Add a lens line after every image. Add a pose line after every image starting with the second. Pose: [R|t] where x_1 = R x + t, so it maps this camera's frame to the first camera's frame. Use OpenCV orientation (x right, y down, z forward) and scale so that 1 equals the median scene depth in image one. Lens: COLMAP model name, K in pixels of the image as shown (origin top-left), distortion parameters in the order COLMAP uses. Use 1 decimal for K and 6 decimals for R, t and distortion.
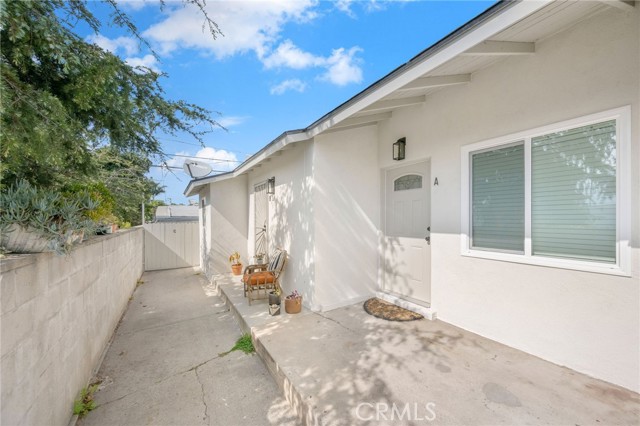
lens RADIAL K [[248.8, 0, 319.1], [0, 248.8, 221.9], [0, 0, 1]] dist [0.002137, 0.000362]
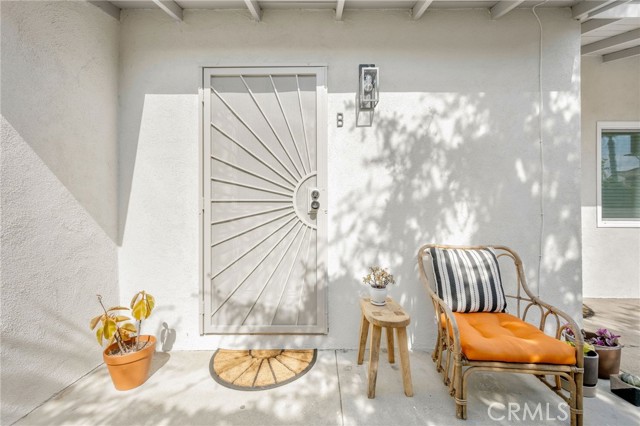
lens RADIAL K [[260.0, 0, 320.0], [0, 260.0, 213.0], [0, 0, 1]] dist [-0.000110, 0.000025]
pose [[0.514224, 0.007943, 0.857619, -0.811114], [-0.006148, 0.999966, -0.005575, 0.078040], [-0.857634, -0.002406, 0.514255, 1.244132]]
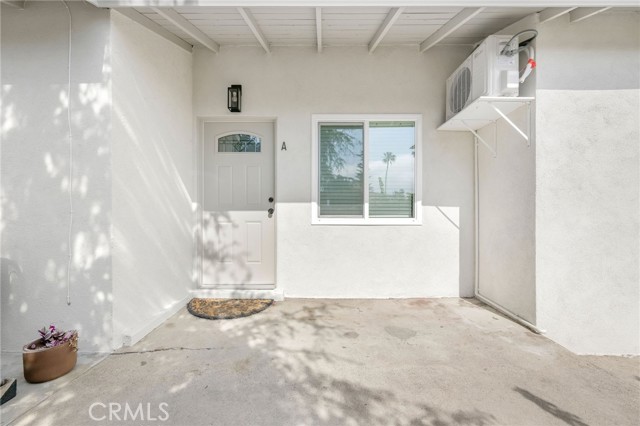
lens RADIAL K [[268.1, 0, 320.0], [0, 268.1, 213.0], [0, 0, 1]] dist [-0.002395, -0.000350]
pose [[0.515501, 0.009346, 0.856838, -0.279975], [0.003751, 0.999906, -0.013163, 0.089762], [-0.856881, 0.009999, 0.515417, 0.370752]]
